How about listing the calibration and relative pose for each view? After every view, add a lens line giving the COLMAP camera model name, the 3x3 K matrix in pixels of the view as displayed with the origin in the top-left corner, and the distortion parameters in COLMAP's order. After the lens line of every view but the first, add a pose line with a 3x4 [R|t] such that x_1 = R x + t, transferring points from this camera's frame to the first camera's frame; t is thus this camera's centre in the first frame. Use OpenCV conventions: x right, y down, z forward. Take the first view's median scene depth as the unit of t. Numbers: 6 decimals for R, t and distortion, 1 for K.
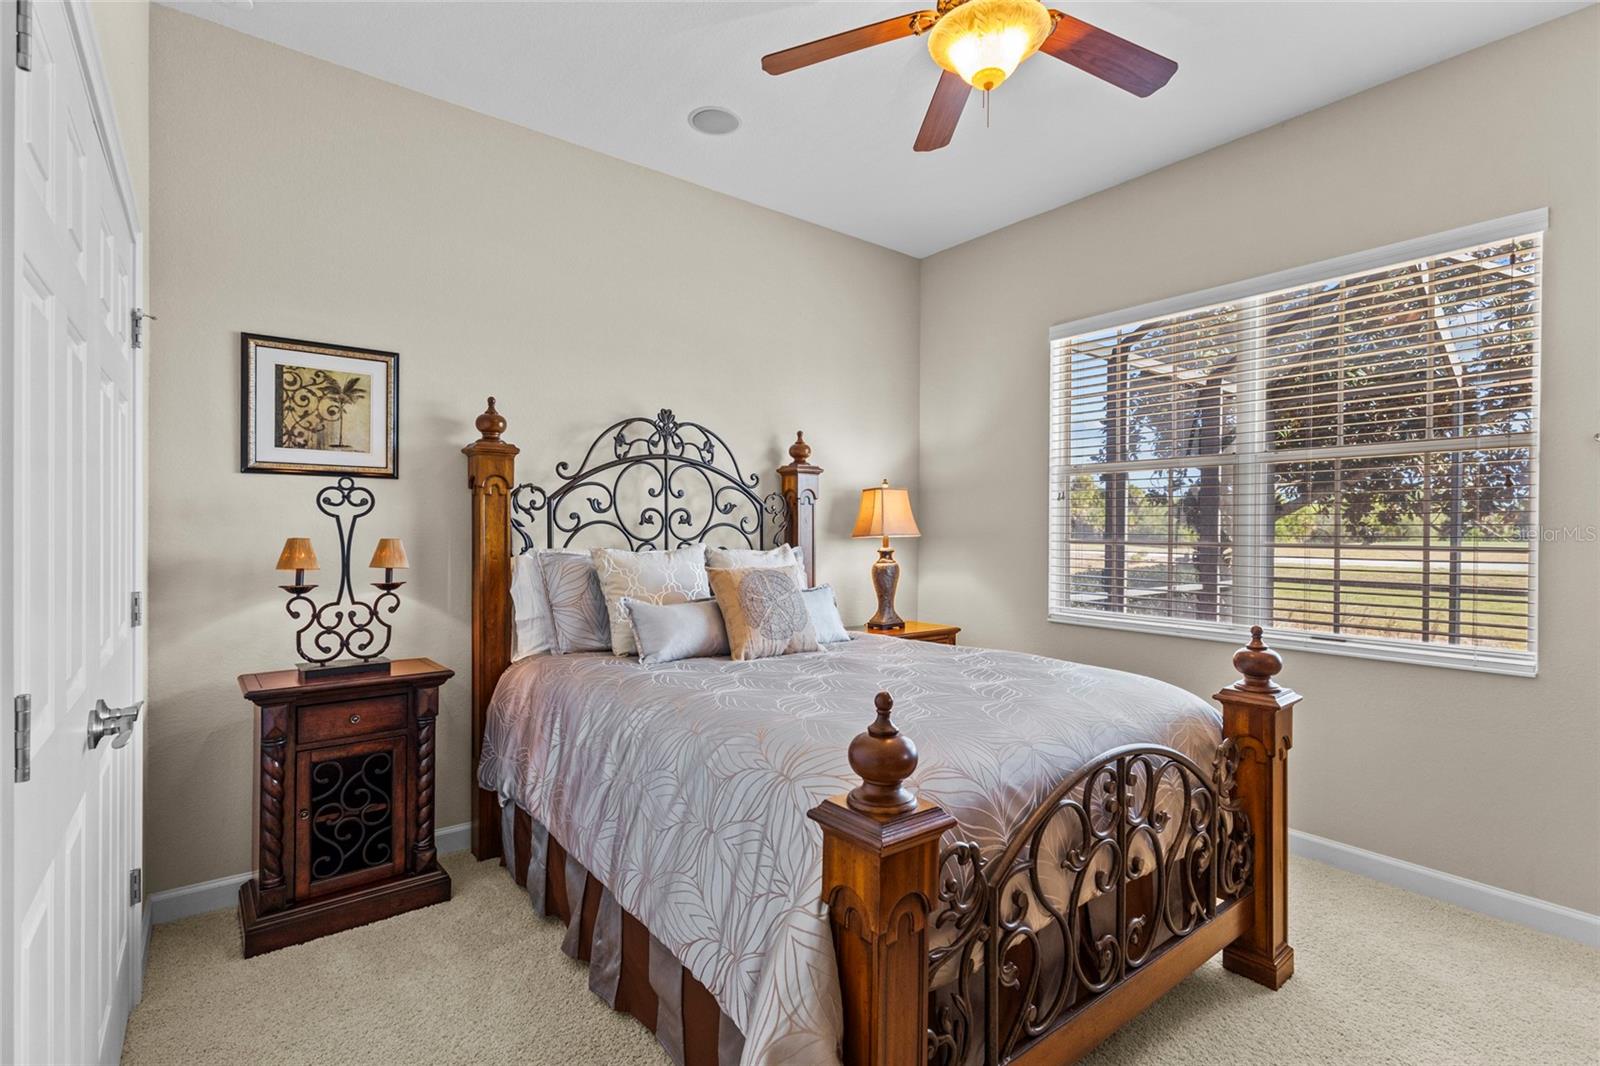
lens RADIAL K [[734.0, 0, 800.2], [0, 734.0, 523.9], [0, 0, 1]] dist [-0.000466, 0.001218]
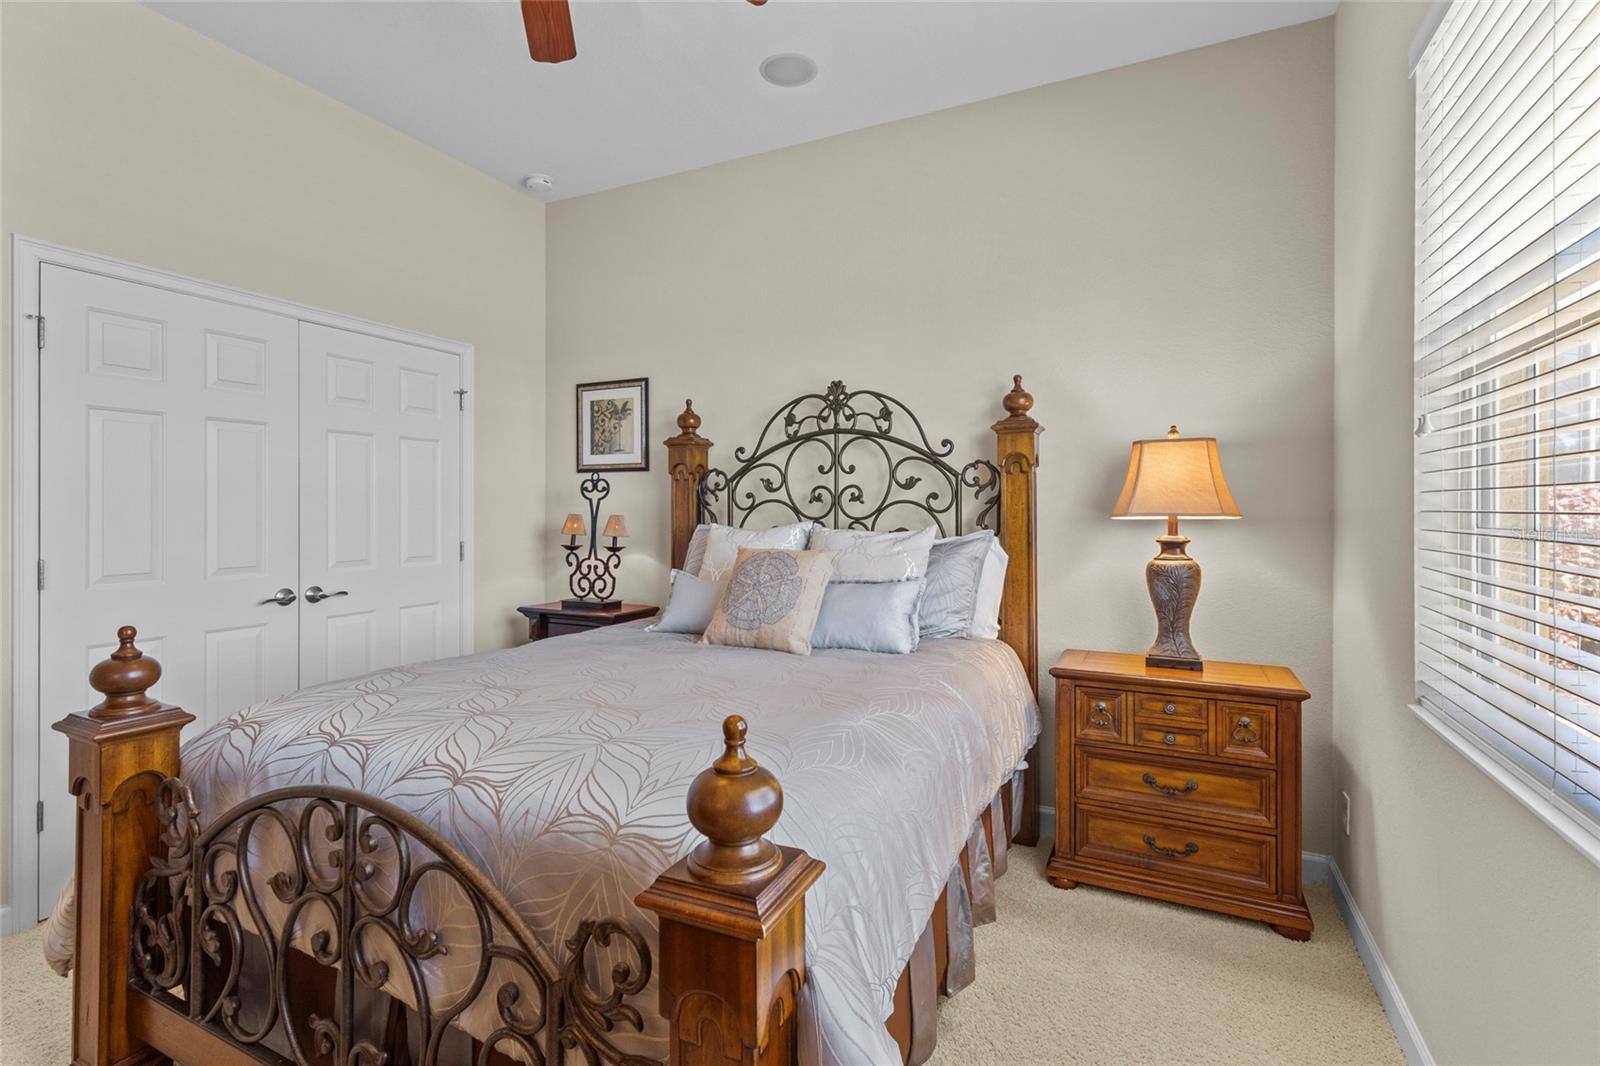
lens RADIAL K [[734.0, 0, 800.2], [0, 734.0, 523.9], [0, 0, 1]] dist [-0.000466, 0.001218]
pose [[0.451299, 0.011432, -0.892300, 0.677698], [0.006155, 0.999854, 0.015923, 0.013705], [0.892352, -0.012679, 0.451163, 0.558310]]
